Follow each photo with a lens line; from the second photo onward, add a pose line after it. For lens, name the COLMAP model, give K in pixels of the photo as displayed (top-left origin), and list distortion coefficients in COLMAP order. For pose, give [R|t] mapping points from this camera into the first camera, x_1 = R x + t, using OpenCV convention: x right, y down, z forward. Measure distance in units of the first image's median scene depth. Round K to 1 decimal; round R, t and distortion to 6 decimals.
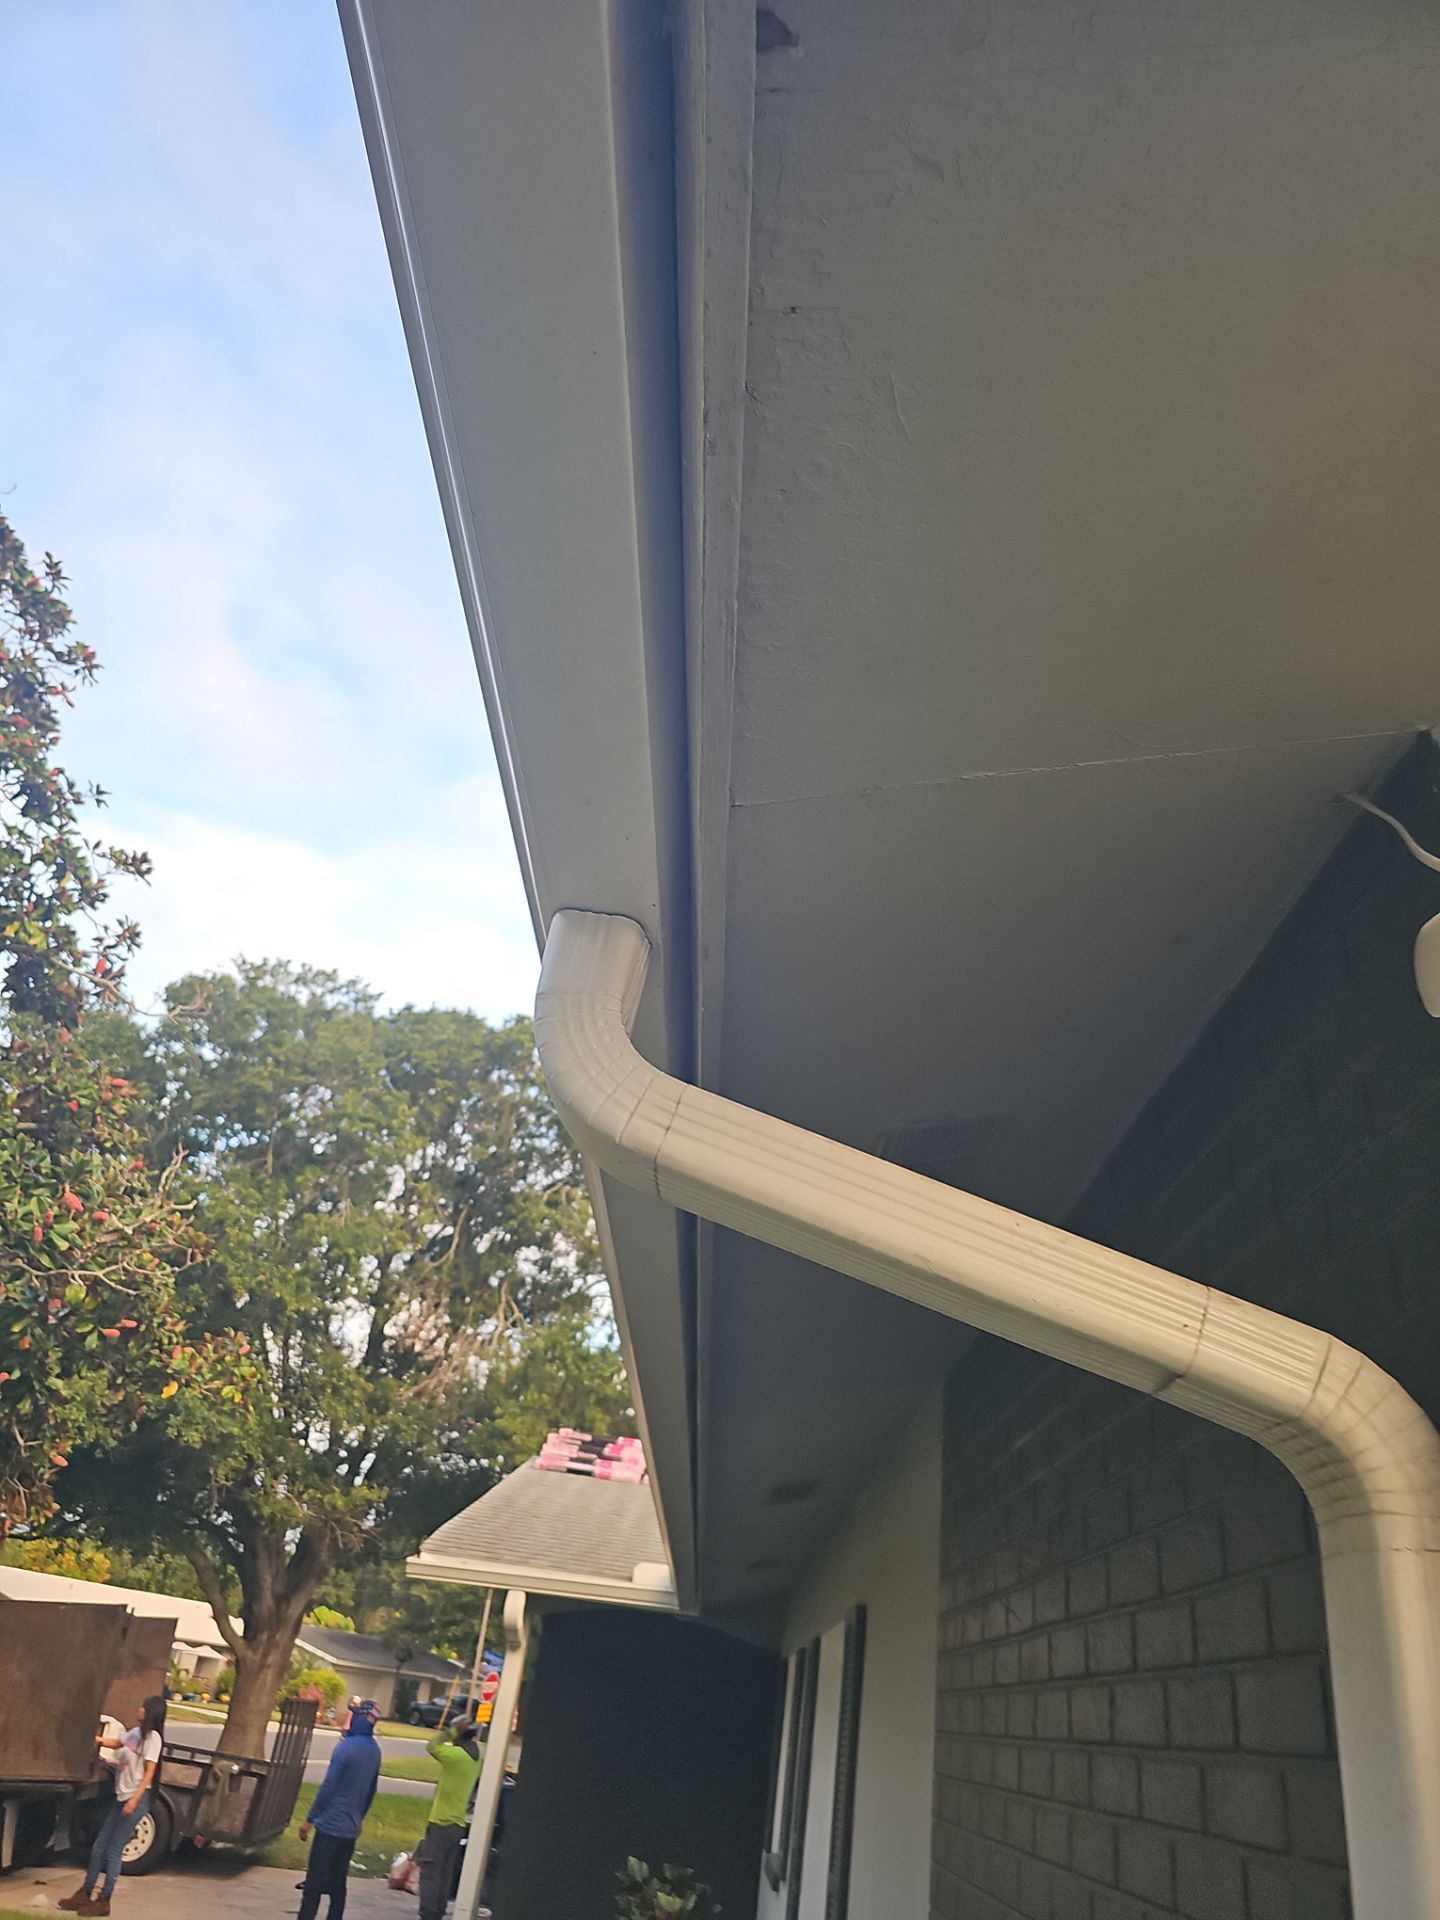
lens RADIAL K [[1206.2, 0, 746.3], [0, 1206.2, 1002.3], [0, 0, 1]] dist [0.036419, -0.026863]
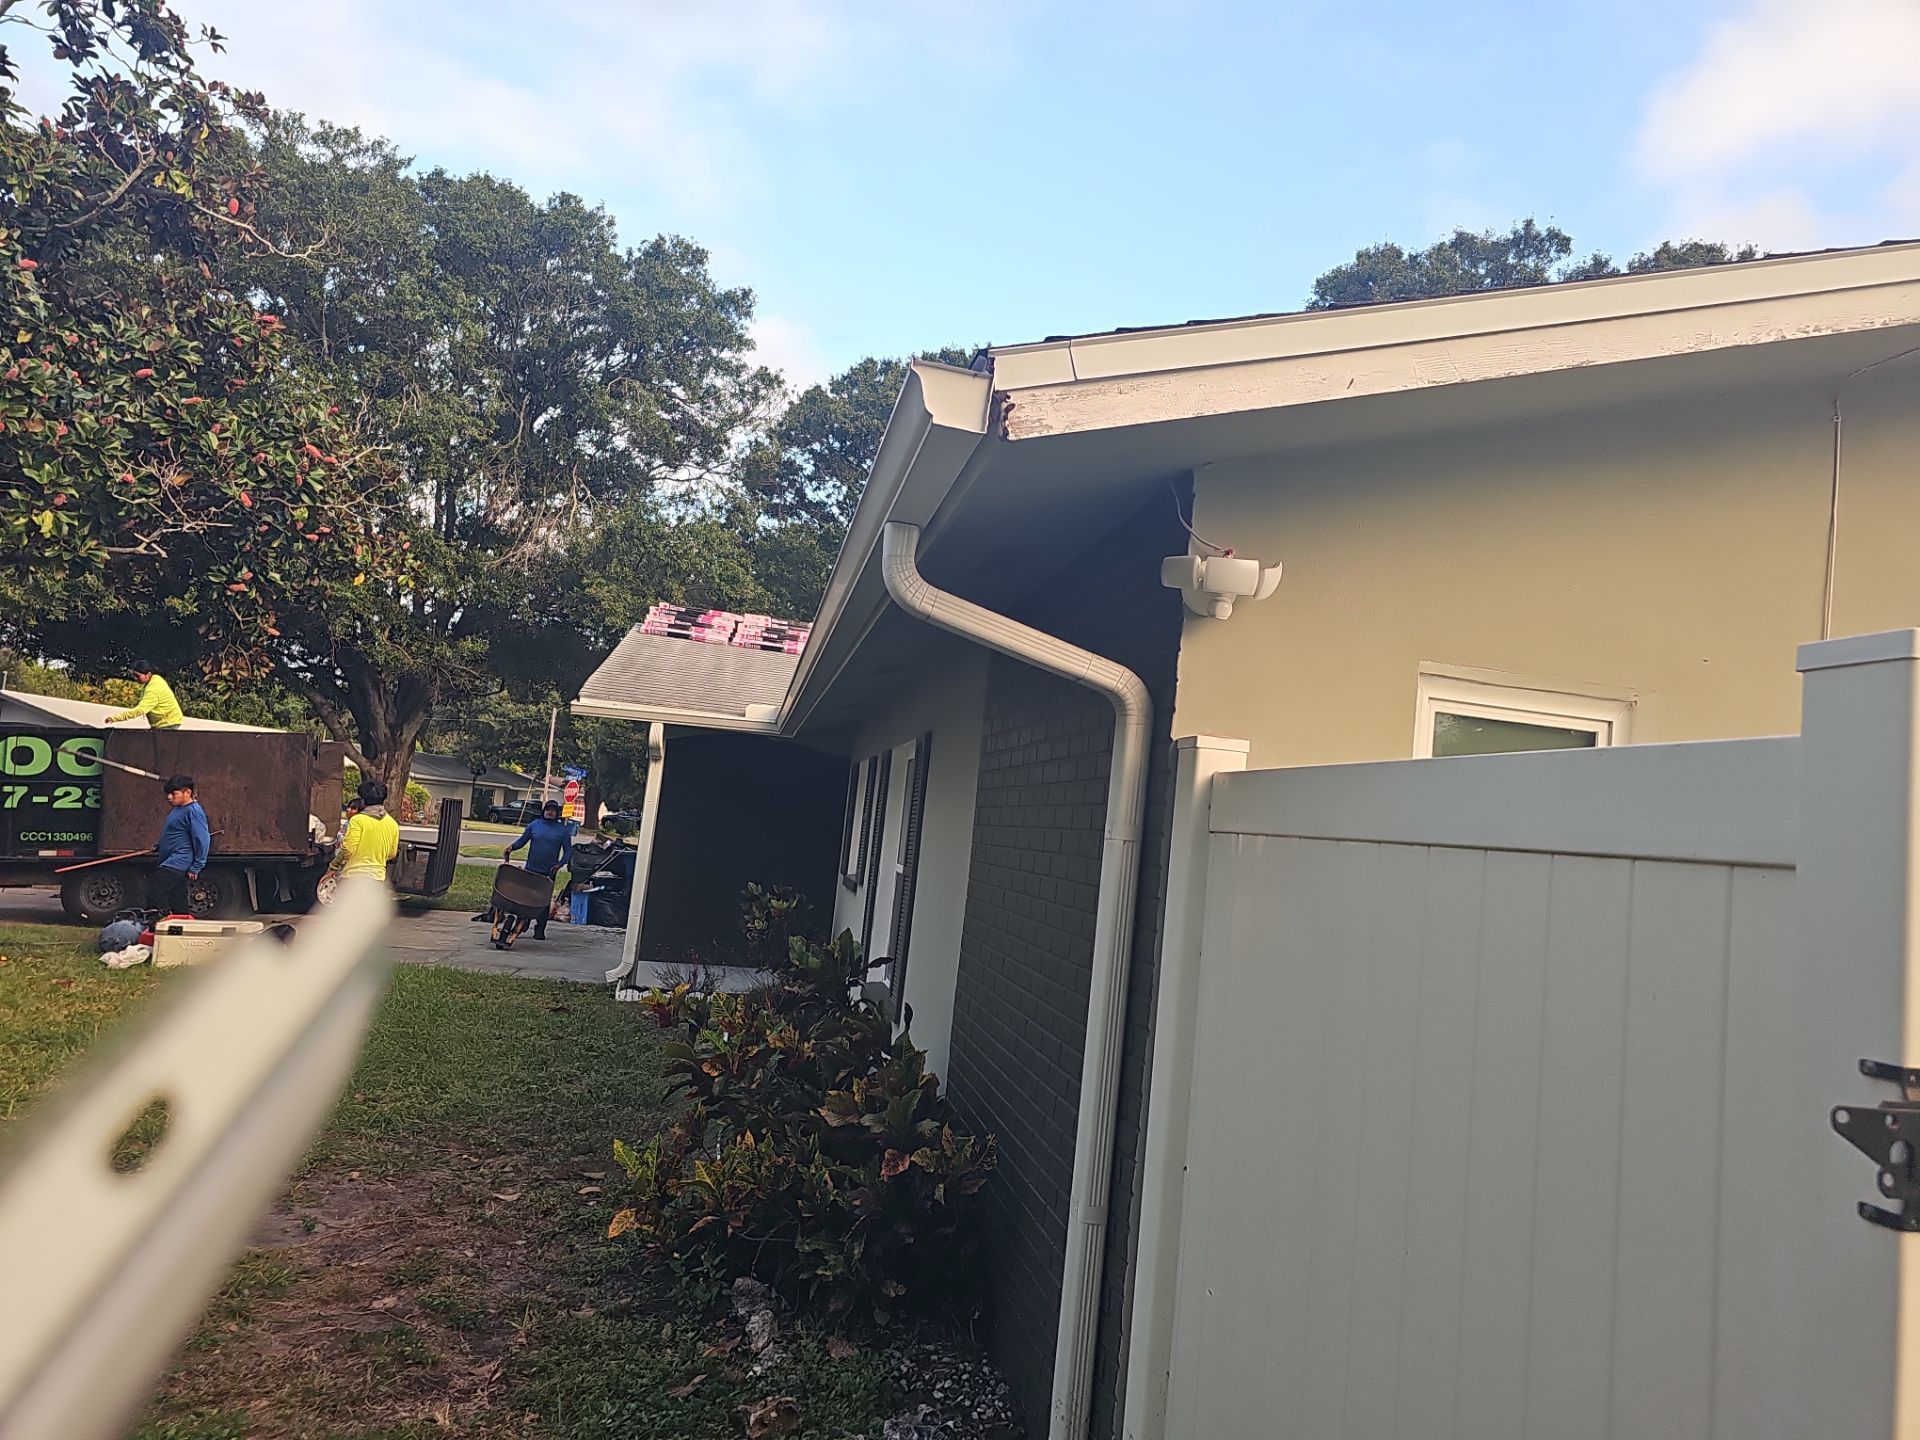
lens RADIAL K [[1223.3, 0, 987.4], [0, 1223.3, 710.1], [0, 0, 1]] dist [0.040505, -0.033173]
pose [[0.984437, -0.007174, 0.175592, -0.041836], [-0.069522, 0.901761, 0.426607, -0.087066], [-0.161403, -0.432175, 0.887228, -0.168403]]
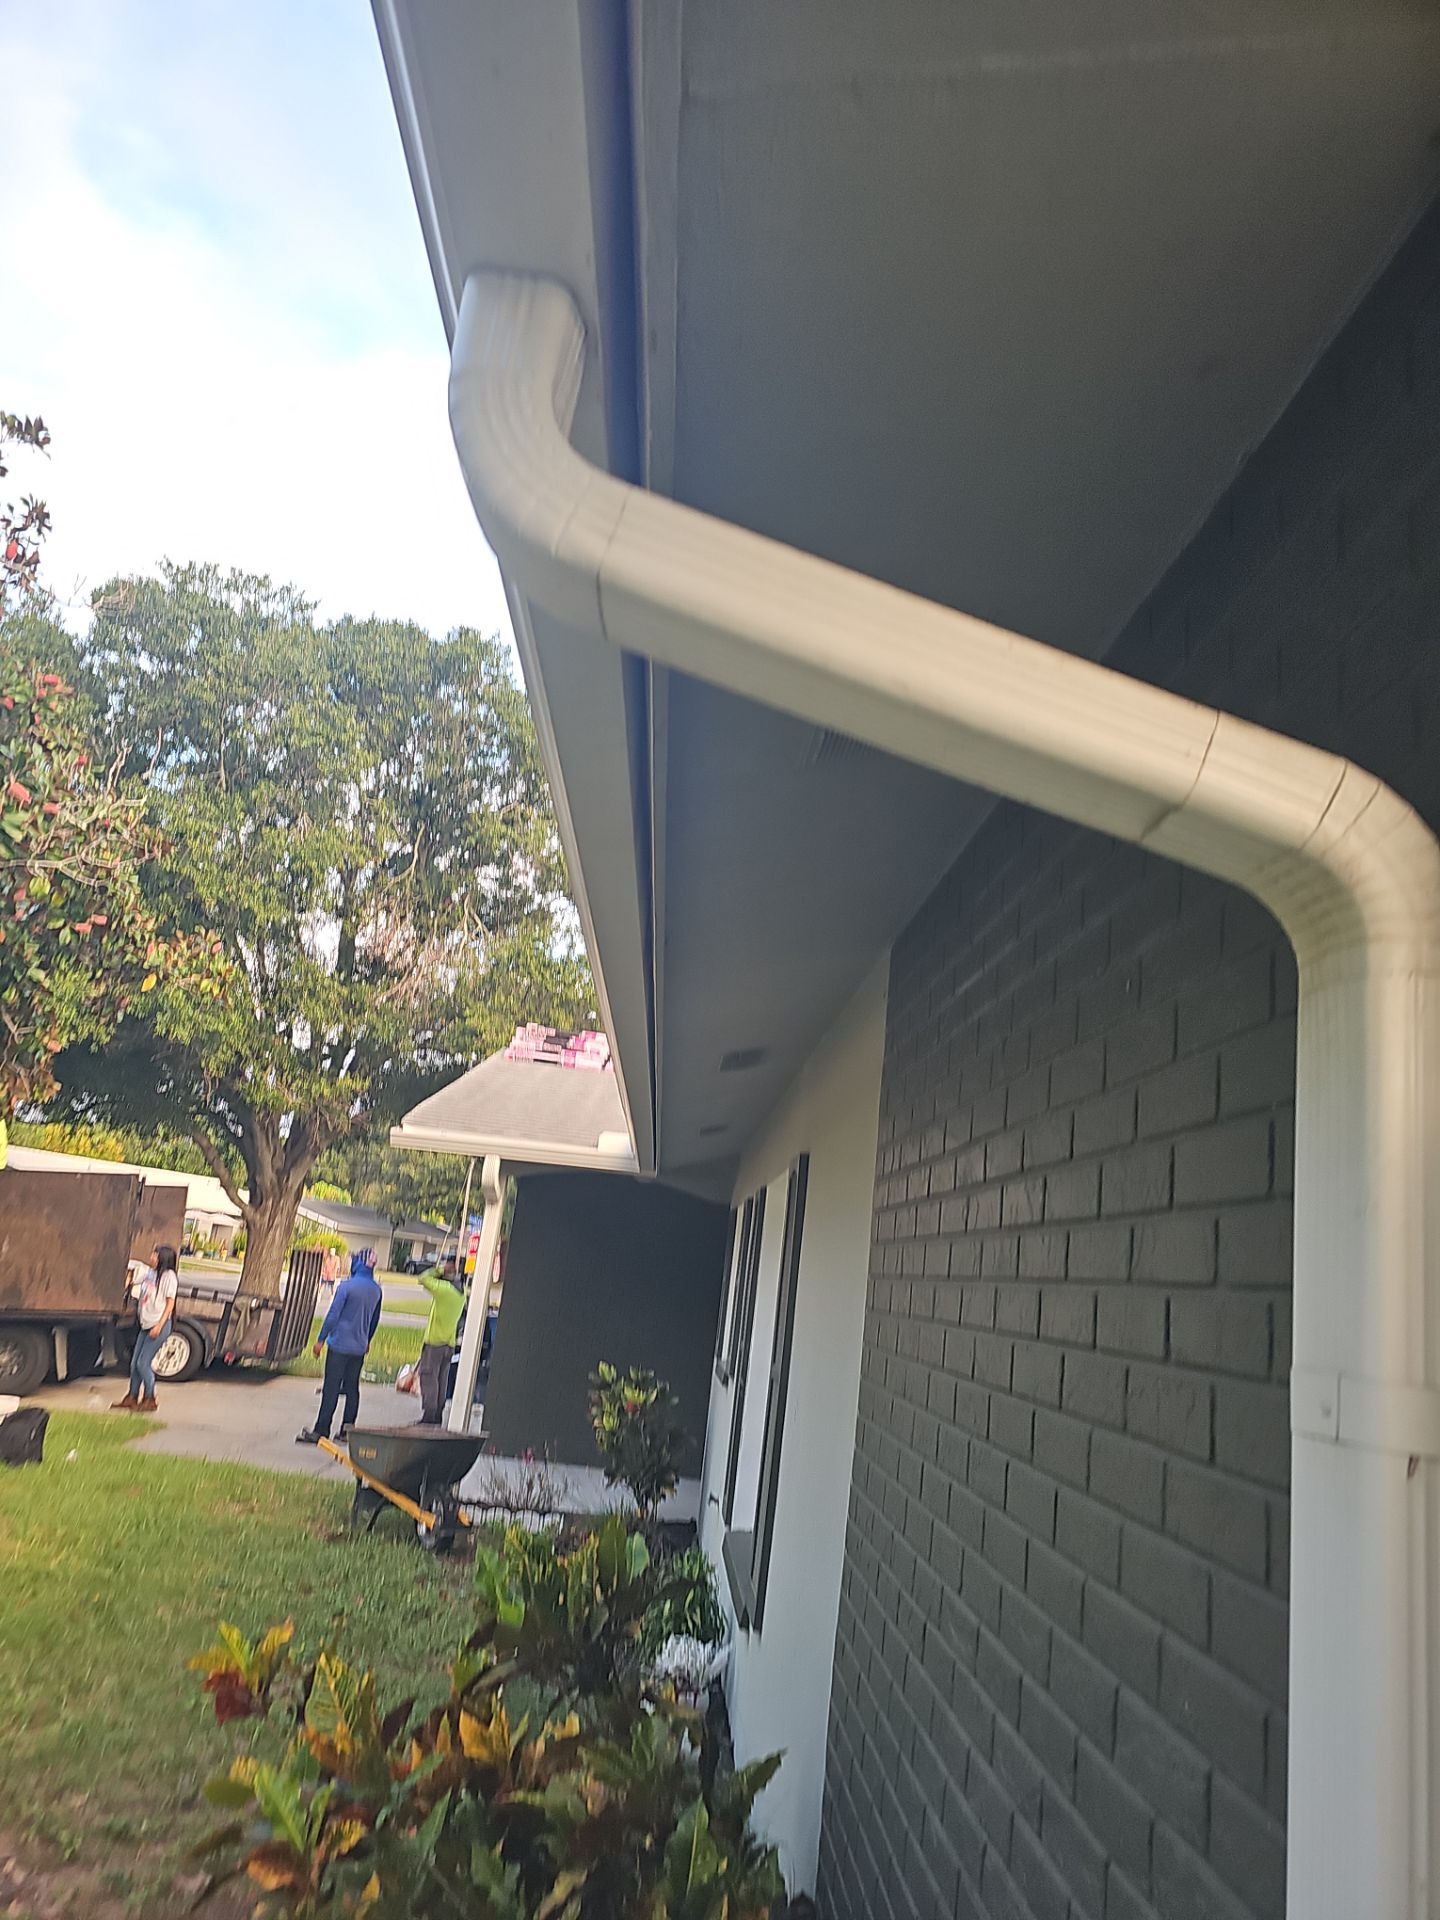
lens RADIAL K [[1179.0, 0, 702.2], [0, 1179.0, 977.2], [0, 0, 1]] dist [0.078453, -0.083006]
pose [[0.999993, -0.002403, 0.003023, -0.000280], [0.001448, 0.958970, 0.283502, 0.014289], [-0.003580, -0.283496, 0.958967, 0.008148]]
